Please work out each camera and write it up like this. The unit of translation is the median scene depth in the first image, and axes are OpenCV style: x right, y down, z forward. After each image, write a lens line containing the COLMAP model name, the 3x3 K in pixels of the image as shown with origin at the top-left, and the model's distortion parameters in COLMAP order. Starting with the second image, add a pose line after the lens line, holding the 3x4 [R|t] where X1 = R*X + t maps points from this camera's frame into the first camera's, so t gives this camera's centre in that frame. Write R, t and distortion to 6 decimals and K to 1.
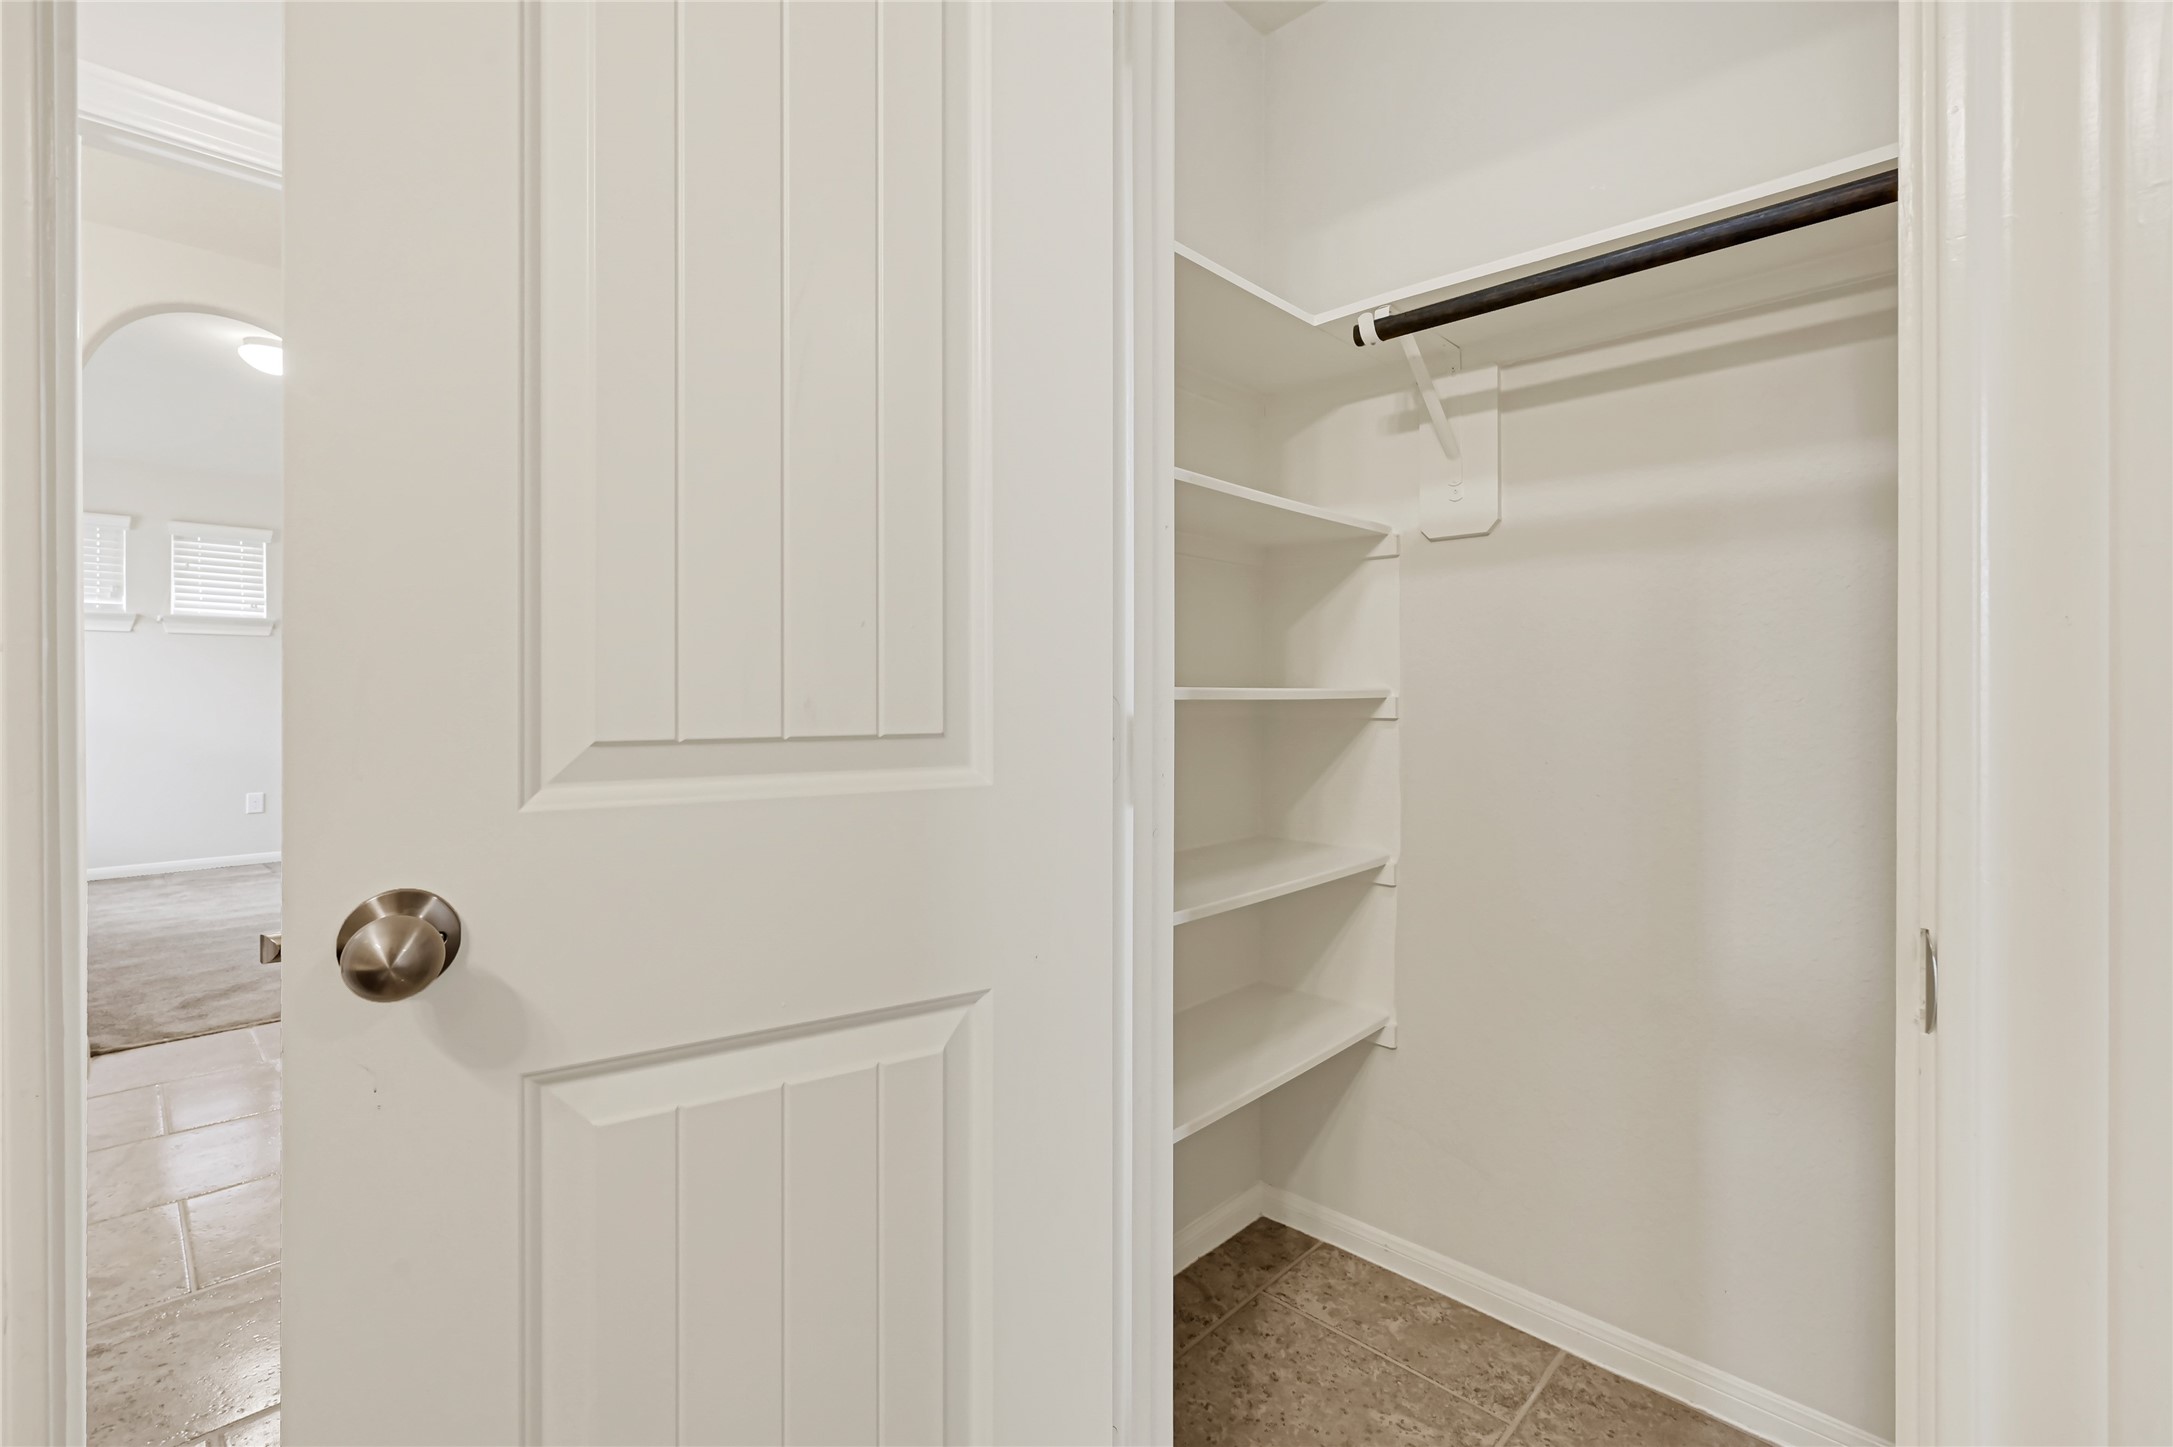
lens RADIAL K [[940.1, 0, 1086.4], [0, 940.1, 701.0], [0, 0, 1]] dist [0.009203, 0.000106]
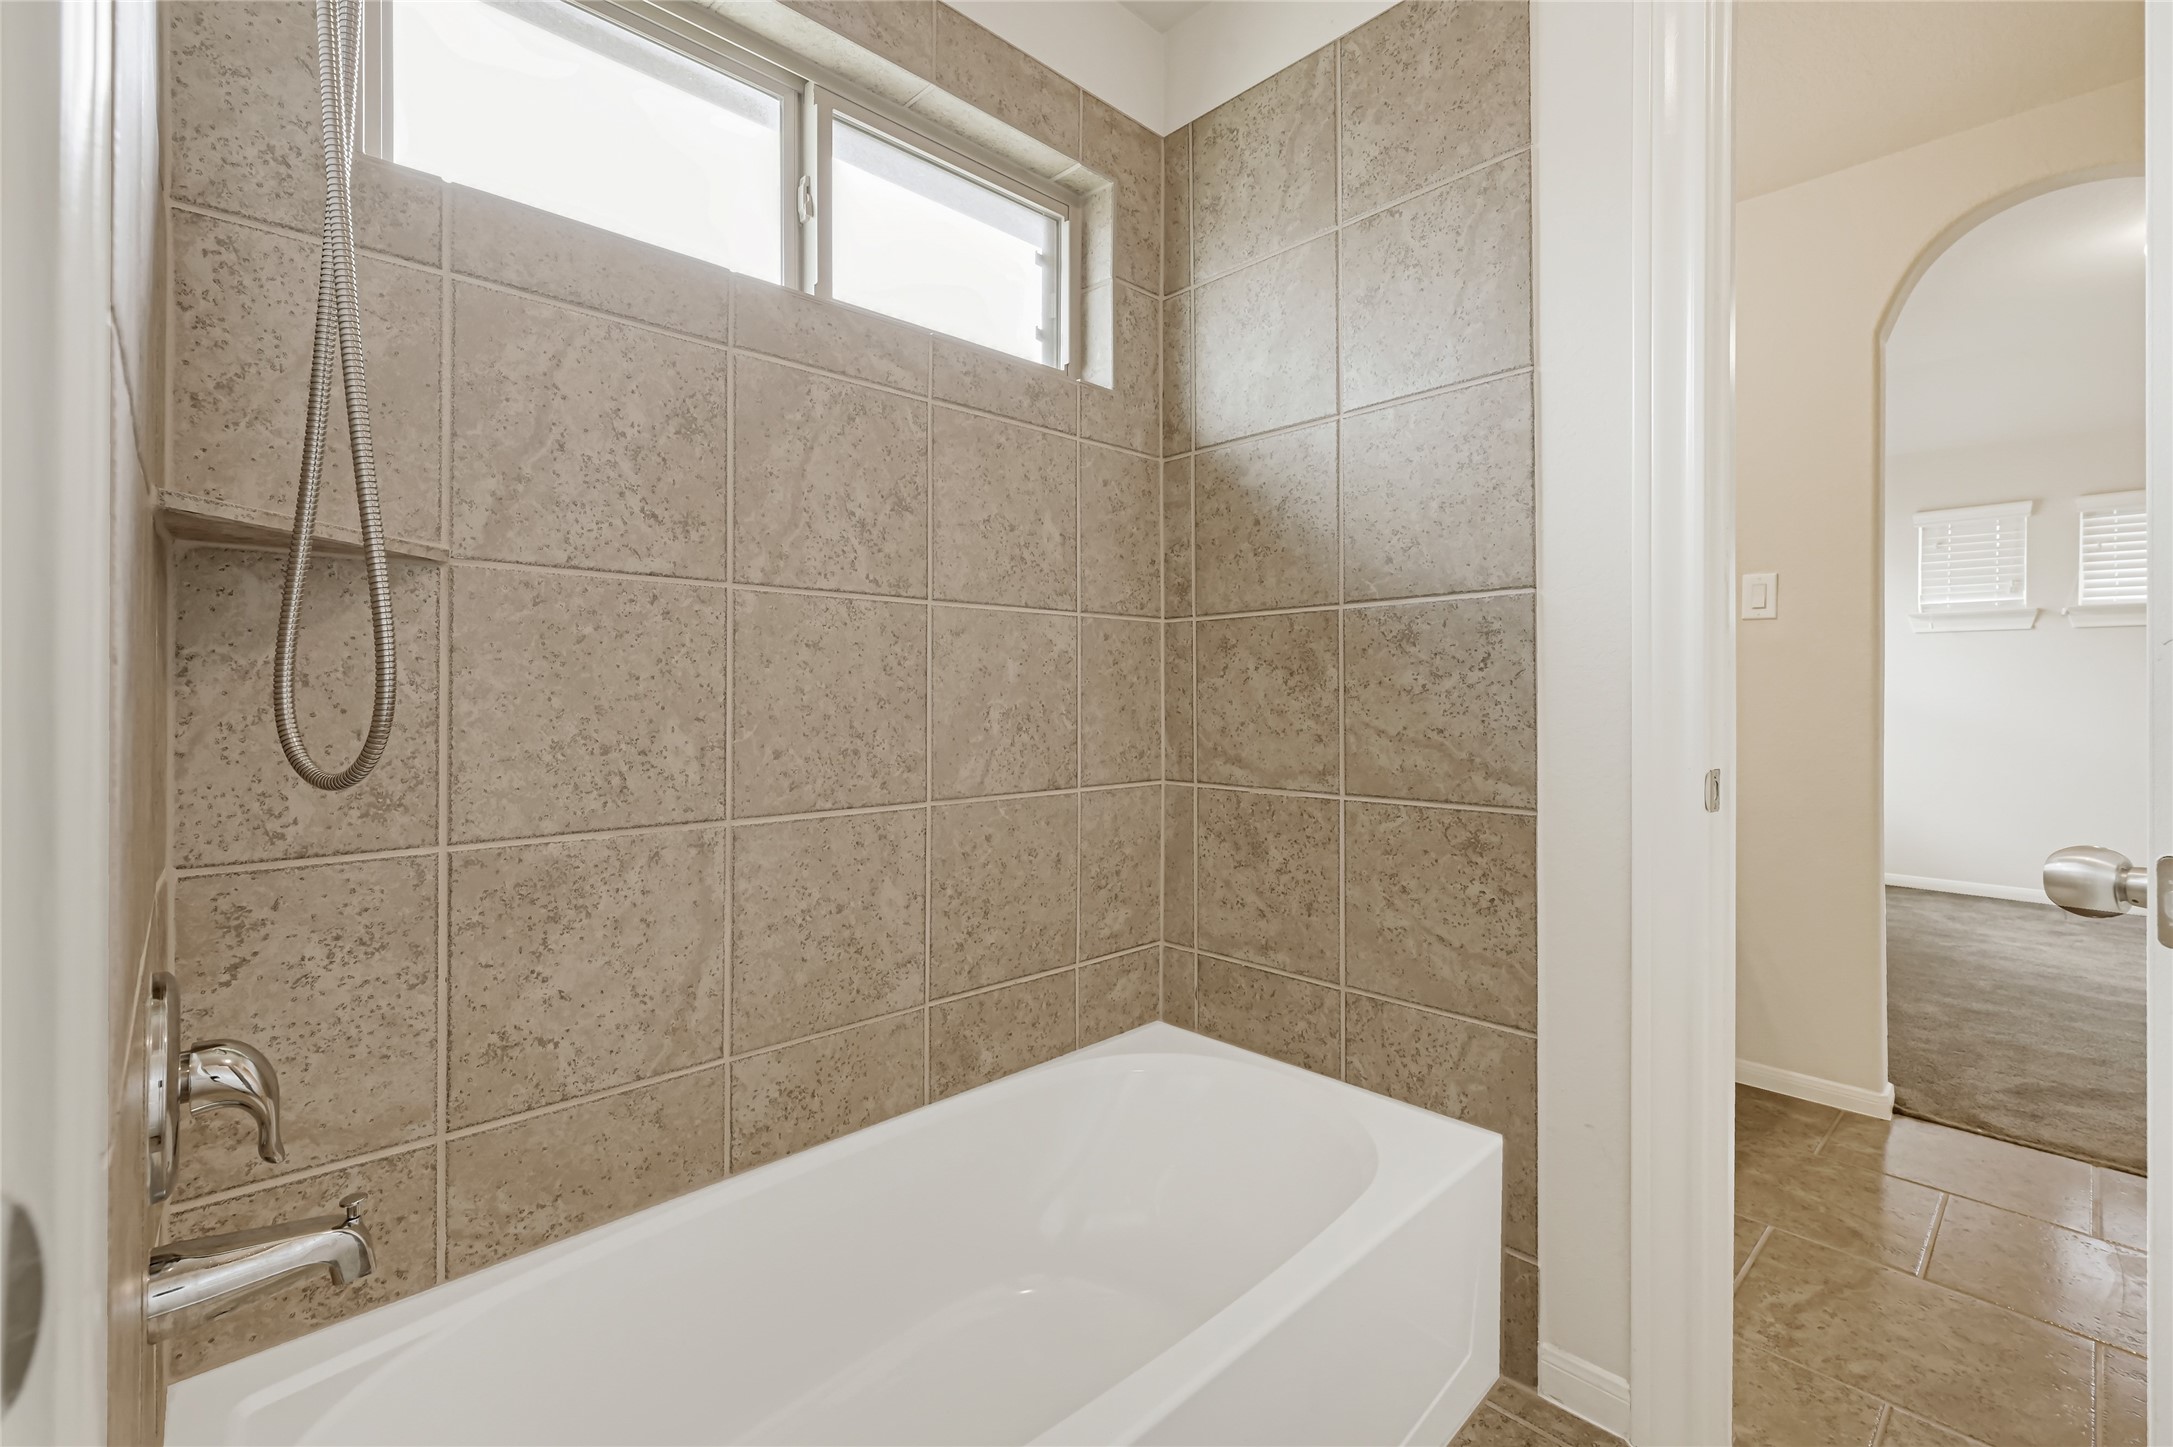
lens RADIAL K [[940.1, 0, 1085.5], [0, 940.1, 688.1], [0, 0, 1]] dist [0.009203, 0.000106]
pose [[-0.042766, -0.005303, -0.999071, -0.106002], [-0.012303, 0.999913, -0.004781, -0.002234], [0.999009, 0.012087, -0.042828, 0.216364]]
